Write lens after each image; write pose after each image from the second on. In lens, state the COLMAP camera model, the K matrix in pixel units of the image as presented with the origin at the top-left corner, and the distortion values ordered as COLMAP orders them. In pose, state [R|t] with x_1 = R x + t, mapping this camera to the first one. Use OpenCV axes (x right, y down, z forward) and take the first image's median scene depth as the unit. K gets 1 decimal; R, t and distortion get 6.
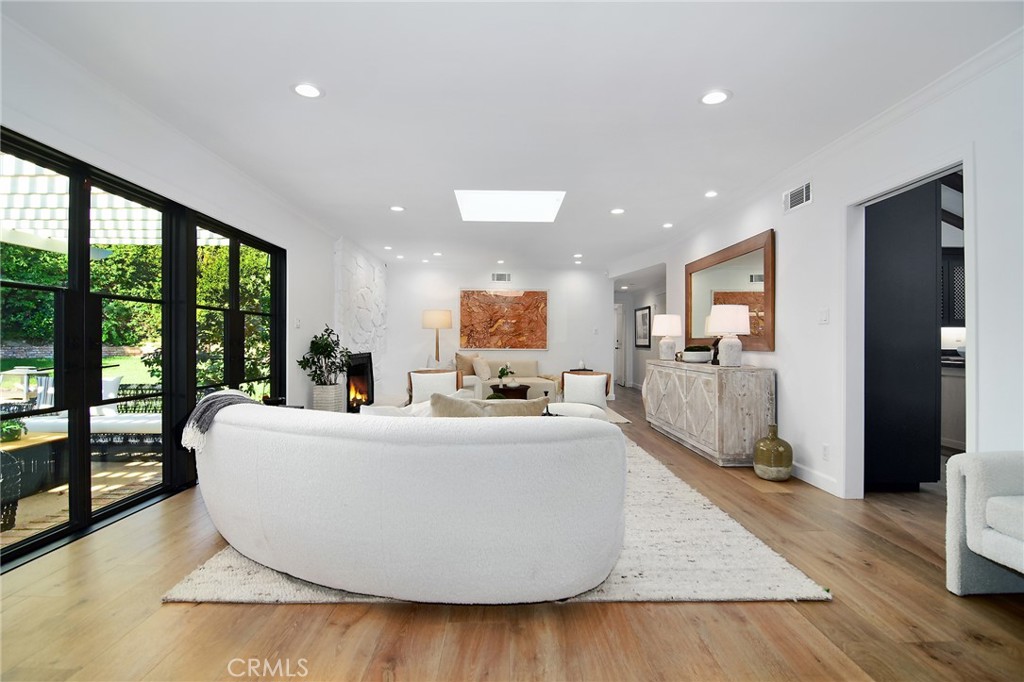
lens RADIAL K [[493.9, 0, 509.2], [0, 493.9, 340.2], [0, 0, 1]] dist [-0.011006, -0.005770]
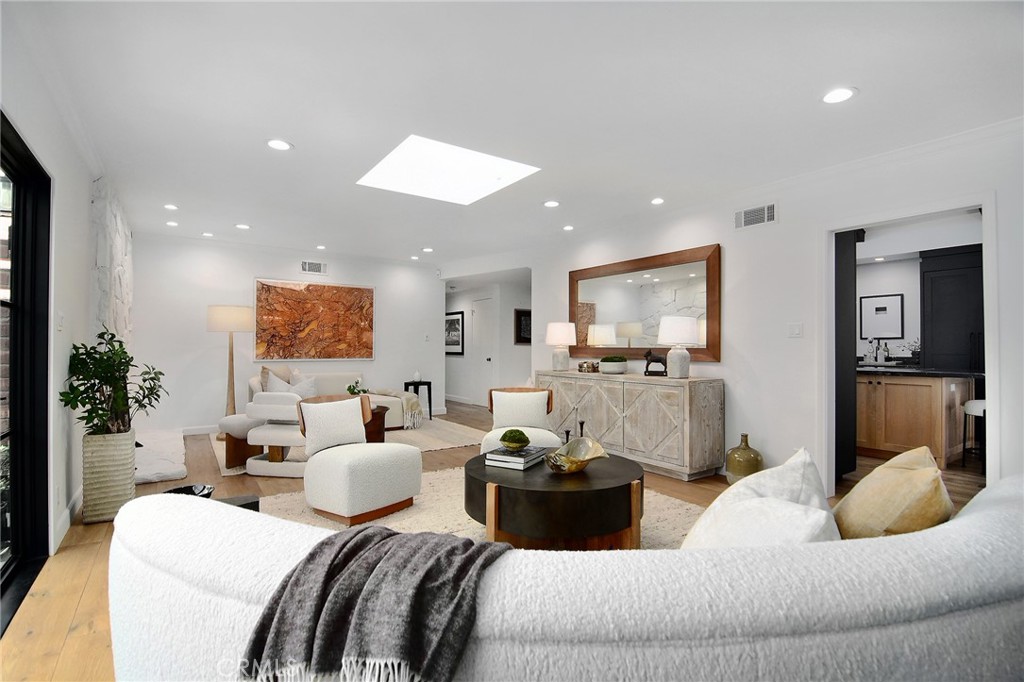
lens RADIAL K [[493.9, 0, 512.3], [0, 493.9, 342.0], [0, 0, 1]] dist [-0.011006, -0.005770]
pose [[0.832462, 0.003562, 0.554071, -0.314133], [-0.001720, 0.999991, -0.003844, -0.011616], [-0.554080, 0.002247, 0.832460, 0.299089]]
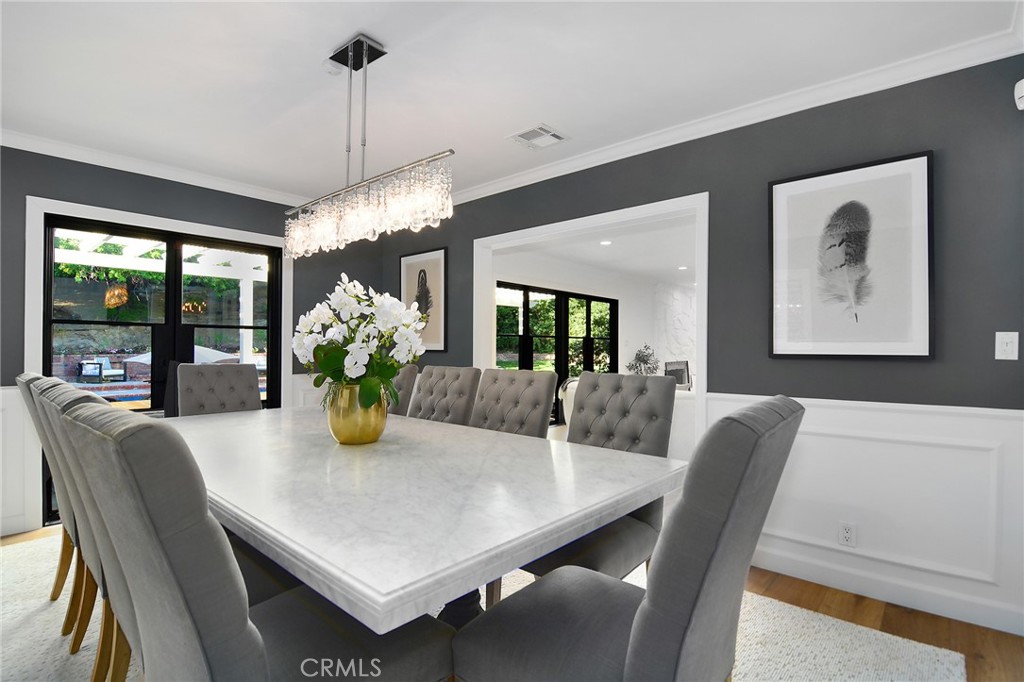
lens RADIAL K [[493.9, 0, 511.3], [0, 493.9, 344.1], [0, 0, 1]] dist [-0.011006, -0.005770]
pose [[0.739488, -0.004660, -0.673154, 0.395545], [0.001119, 0.999983, -0.005694, -0.020774], [0.673169, 0.003457, 0.739481, -0.474601]]
